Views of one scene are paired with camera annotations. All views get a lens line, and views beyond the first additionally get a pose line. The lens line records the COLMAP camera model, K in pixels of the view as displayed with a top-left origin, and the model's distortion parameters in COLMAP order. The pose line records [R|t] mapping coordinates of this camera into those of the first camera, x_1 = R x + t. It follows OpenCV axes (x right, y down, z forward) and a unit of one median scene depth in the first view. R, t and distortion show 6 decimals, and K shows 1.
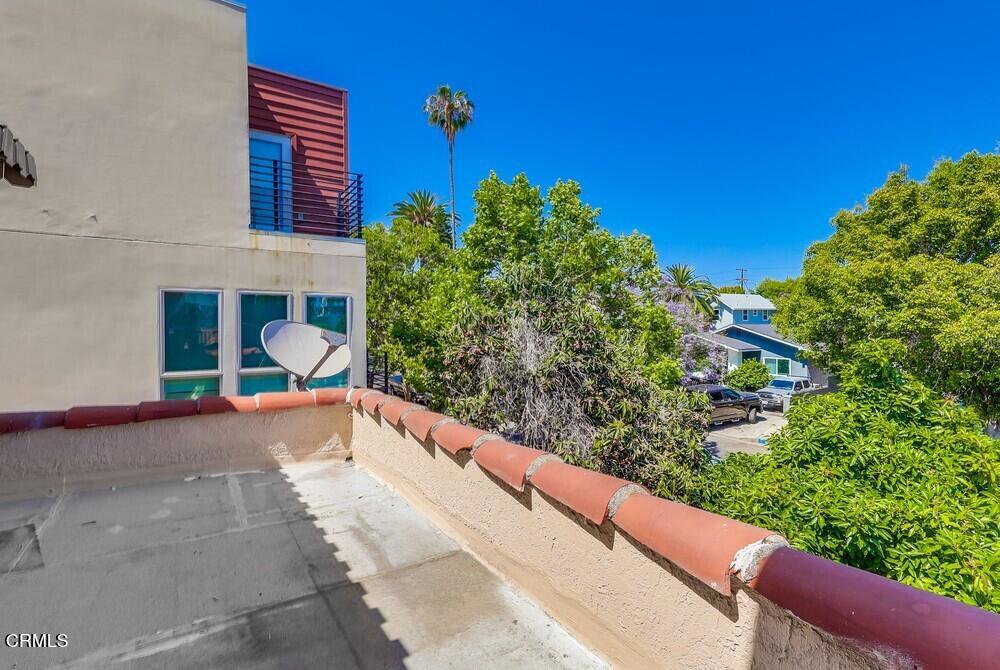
lens RADIAL K [[493.5, 0, 495.1], [0, 493.5, 331.2], [0, 0, 1]] dist [0.017564, -0.000410]
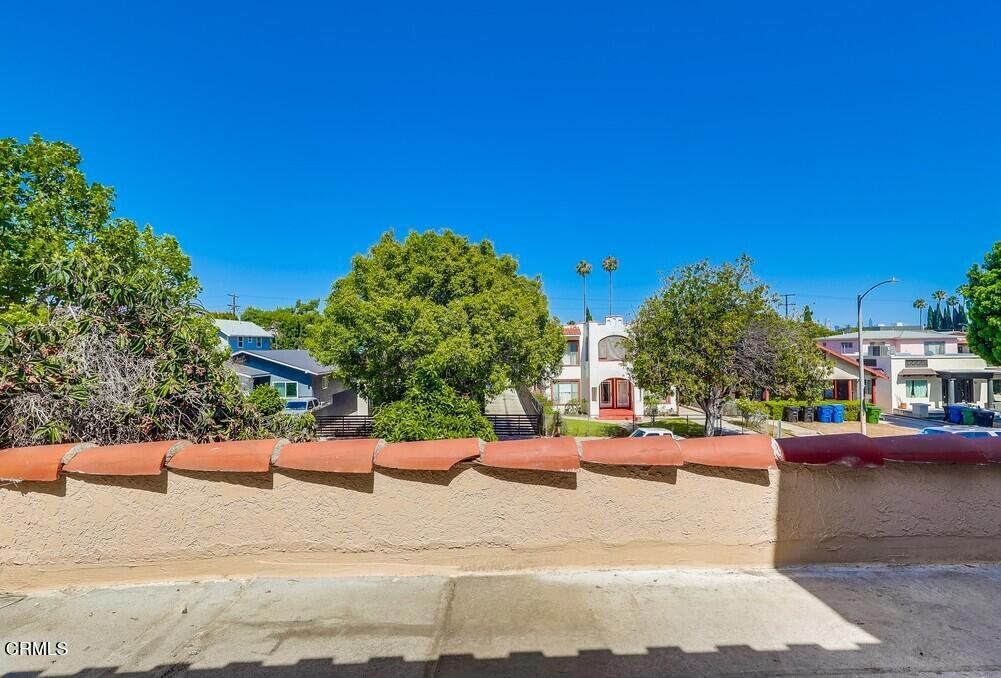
lens RADIAL K [[484.0, 0, 514.2], [0, 484.0, 338.7], [0, 0, 1]] dist [0.023127, 0.000345]
pose [[0.507811, 0.013886, 0.861356, -0.166418], [0.023648, 0.999269, -0.030051, 0.009751], [-0.861144, 0.035630, 0.507112, 0.098165]]
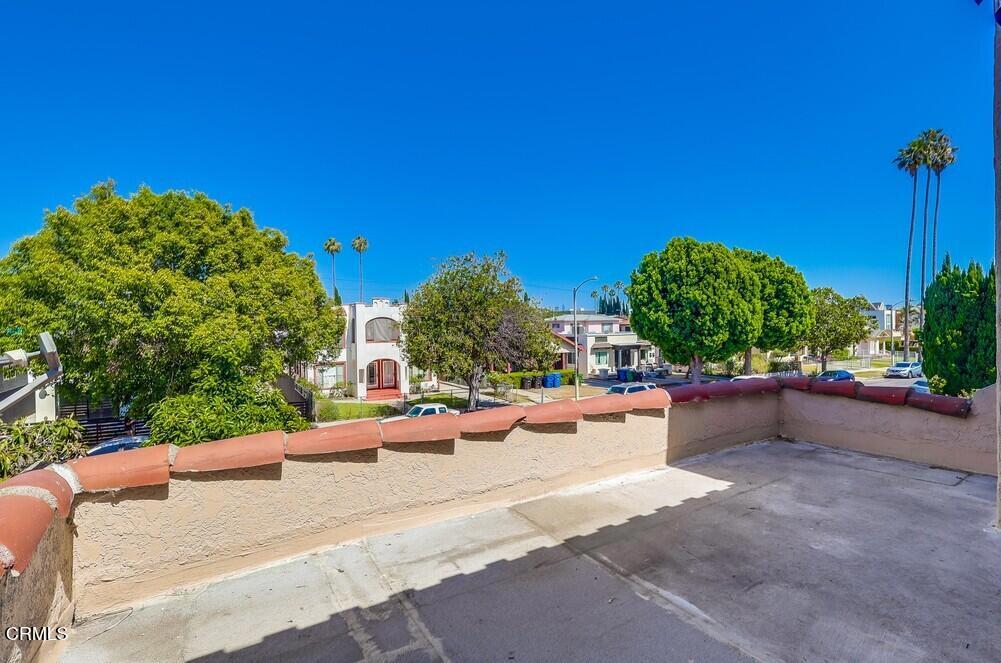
lens RADIAL K [[478.8, 0, 522.8], [0, 478.8, 317.8], [0, 0, 1]] dist [0.011078, 0.000122]
pose [[-0.017813, 0.017871, 0.999682, -0.271978], [0.029076, 0.999427, -0.017348, -0.000119], [-0.999418, 0.028758, -0.018323, 0.212101]]
